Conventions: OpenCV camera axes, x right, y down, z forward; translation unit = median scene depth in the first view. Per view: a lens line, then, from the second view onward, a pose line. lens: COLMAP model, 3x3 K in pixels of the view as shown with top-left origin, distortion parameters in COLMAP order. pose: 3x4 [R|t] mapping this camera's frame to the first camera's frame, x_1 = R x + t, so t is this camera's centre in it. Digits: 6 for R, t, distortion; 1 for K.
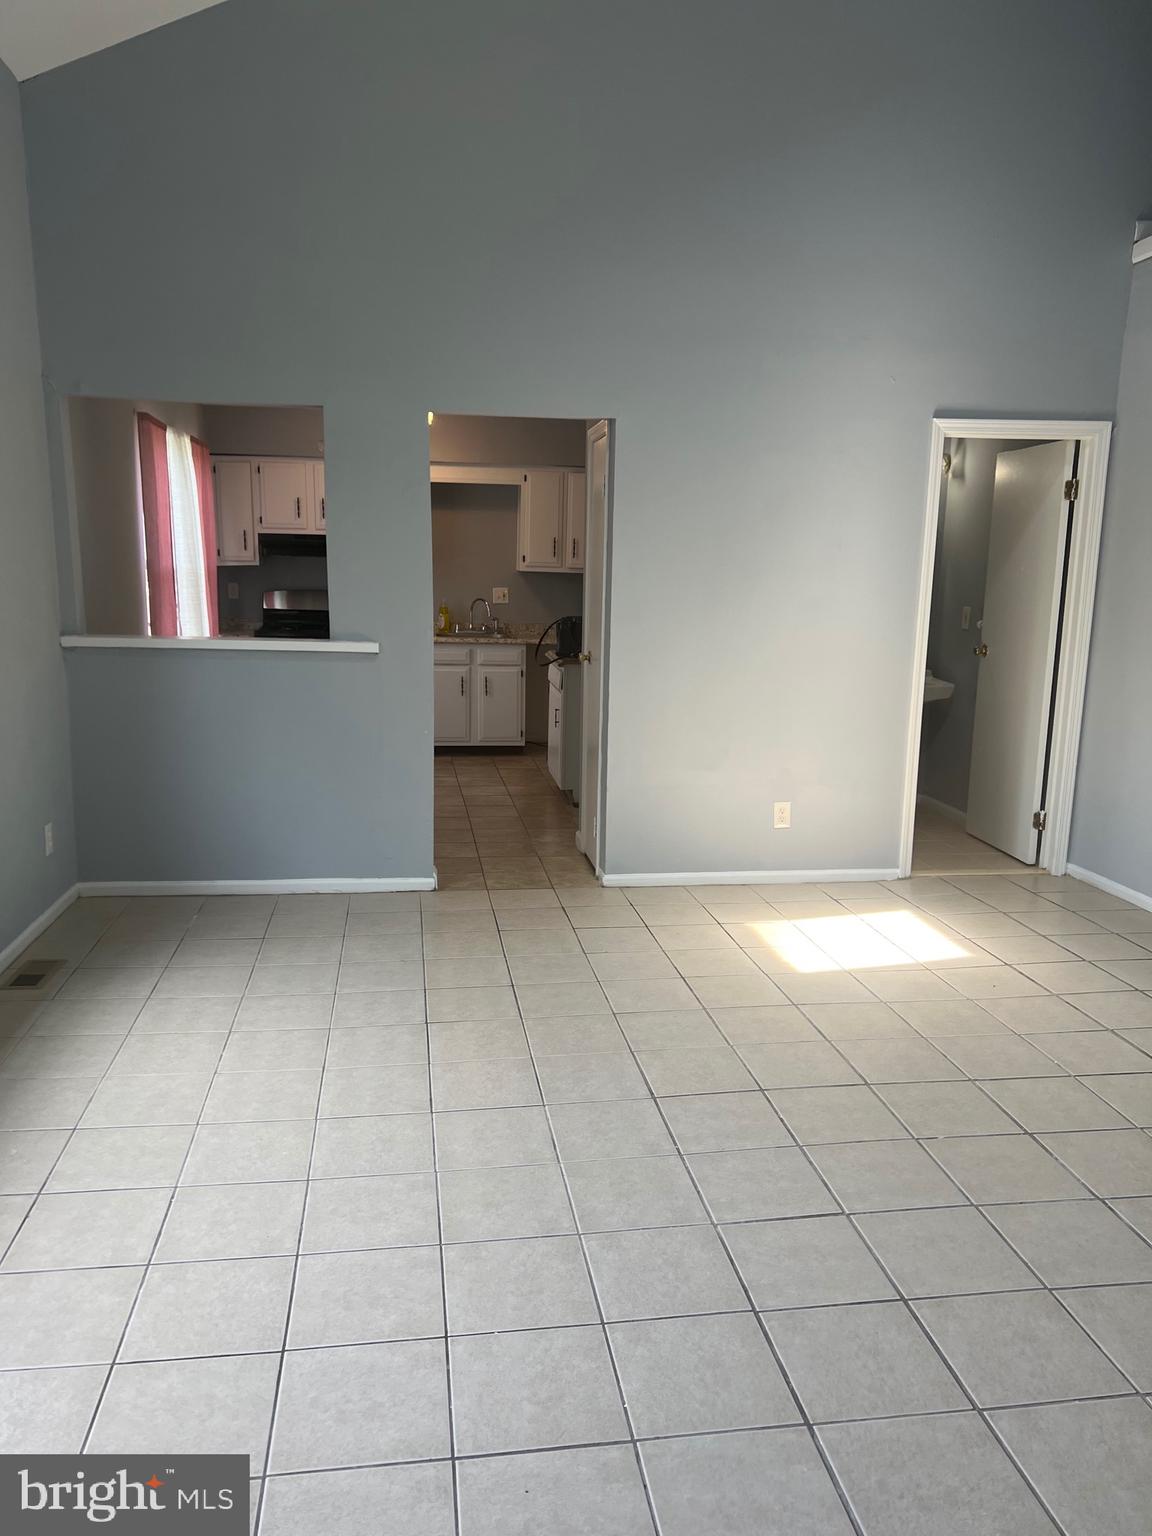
lens RADIAL K [[1173.8, 0, 580.7], [0, 1173.8, 794.8], [0, 0, 1]] dist [0.074931, -0.078486]
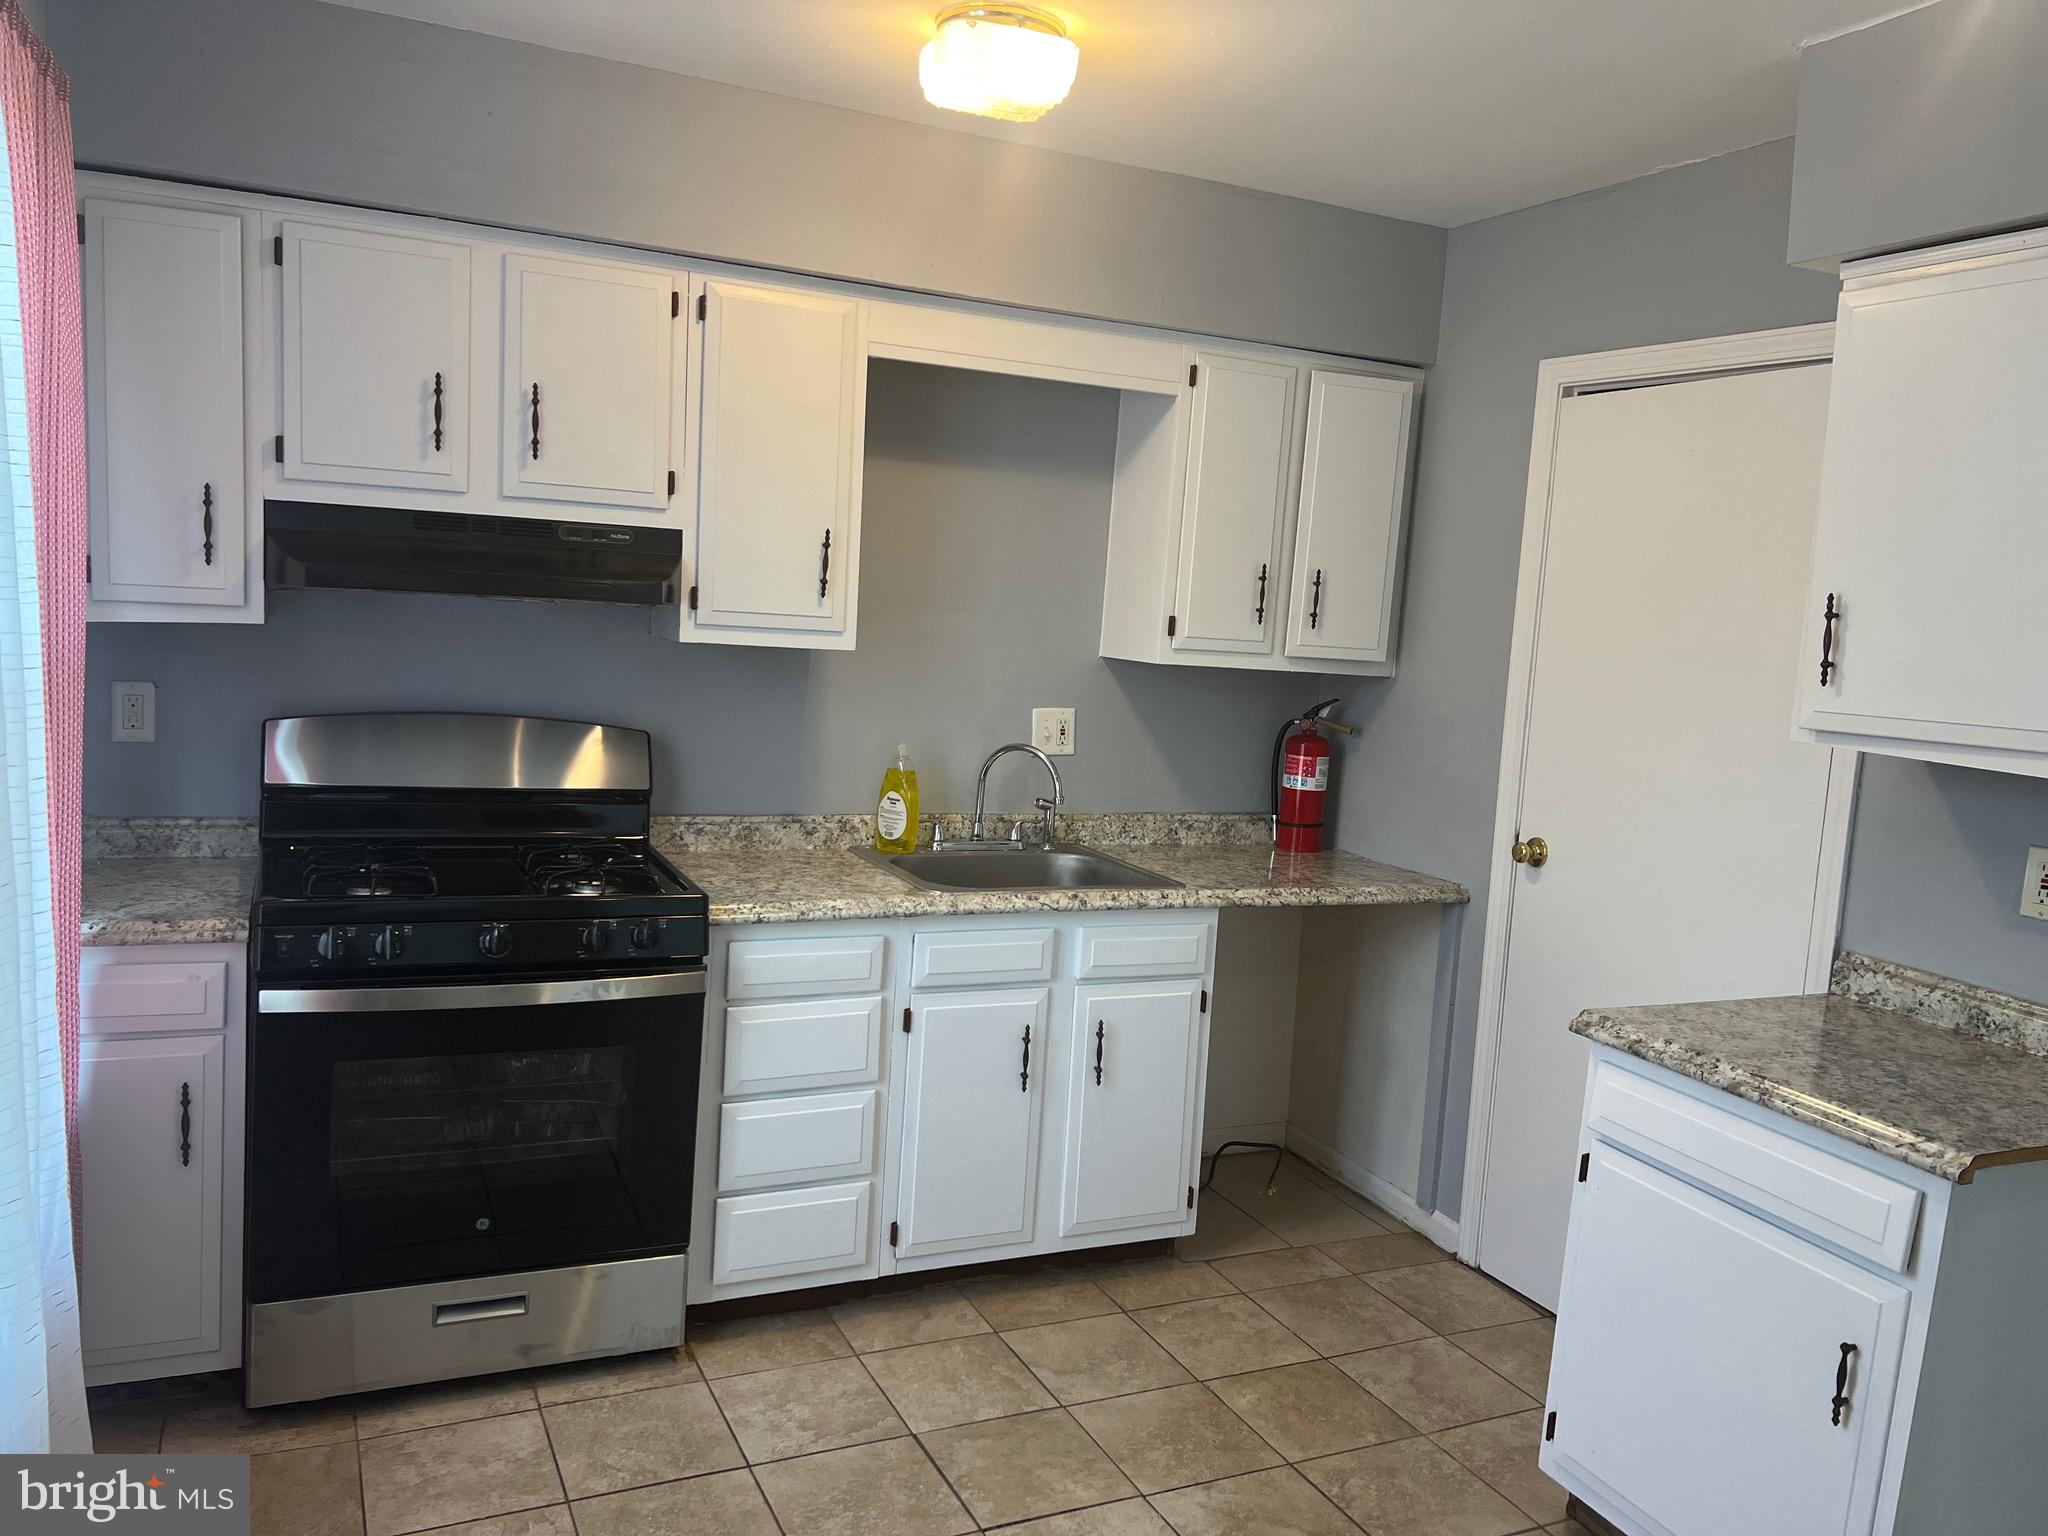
lens RADIAL K [[1567.1, 0, 1024.0], [0, 1567.1, 768.0], [0, 0, 1]] dist [0.136532, -0.215103]
pose [[0.960391, 0.006798, 0.278573, -0.208658], [0.016258, 0.996632, -0.080371, -0.132071], [-0.278181, 0.081716, 0.957046, 0.624086]]
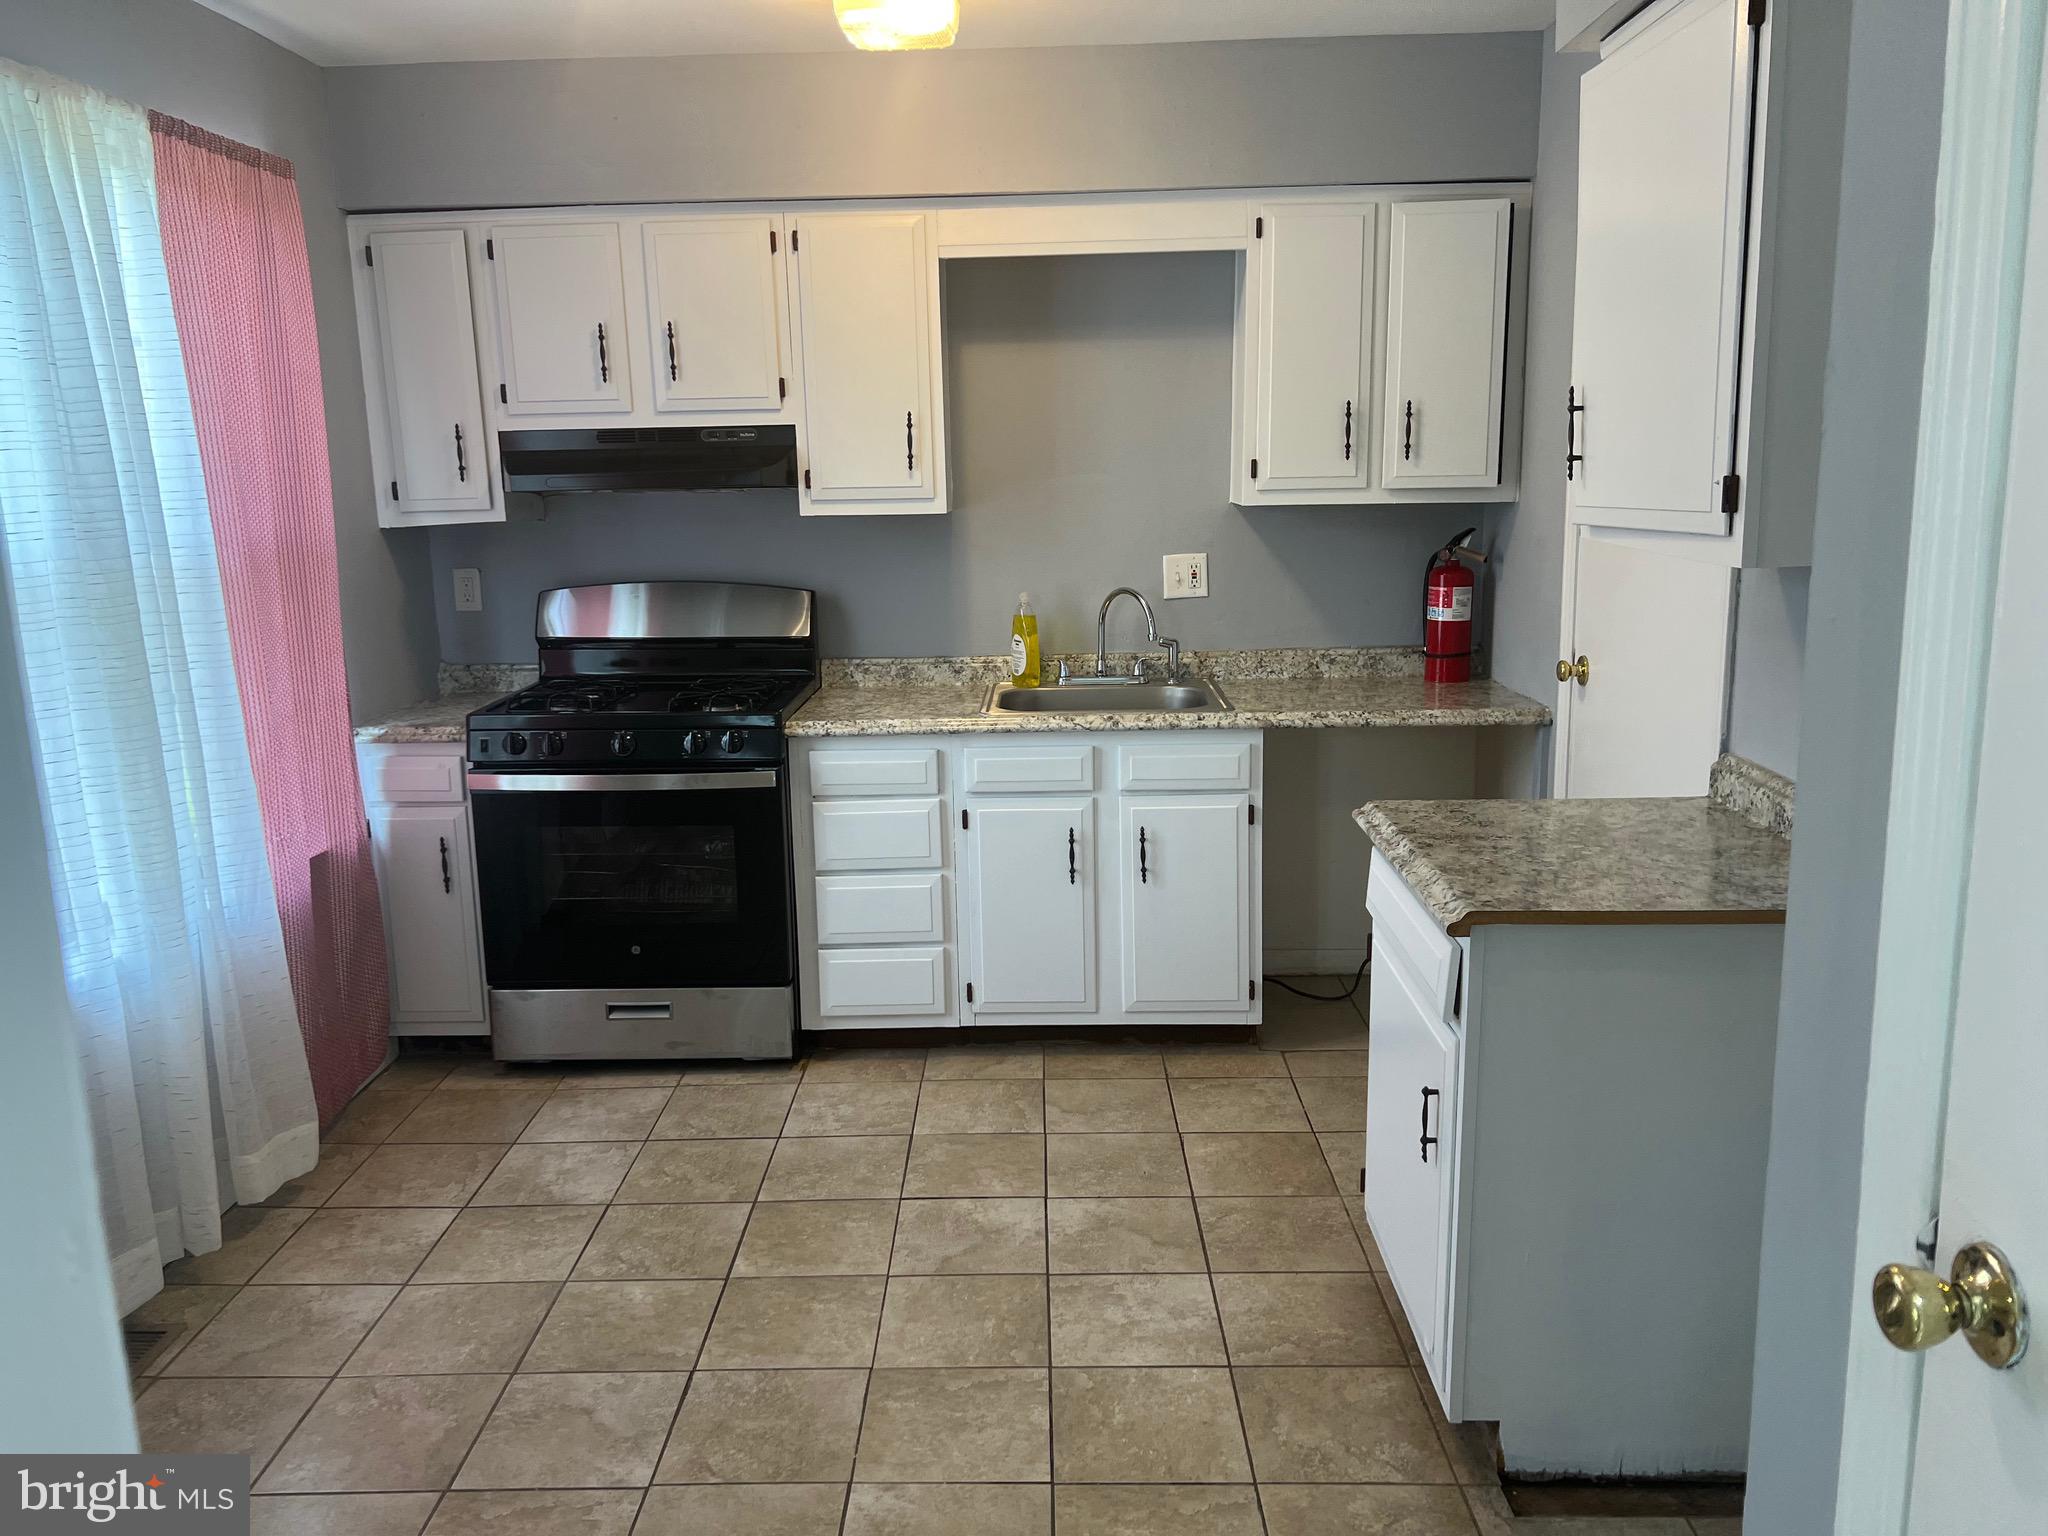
lens RADIAL K [[1545.1, 0, 997.0], [0, 1545.1, 759.4], [0, 0, 1]] dist [0.179636, -0.418437]
pose [[0.982700, -0.009664, -0.184952, -0.039528], [0.006935, 0.999857, -0.015398, -0.113239], [0.185074, 0.013849, 0.982627, 0.559310]]
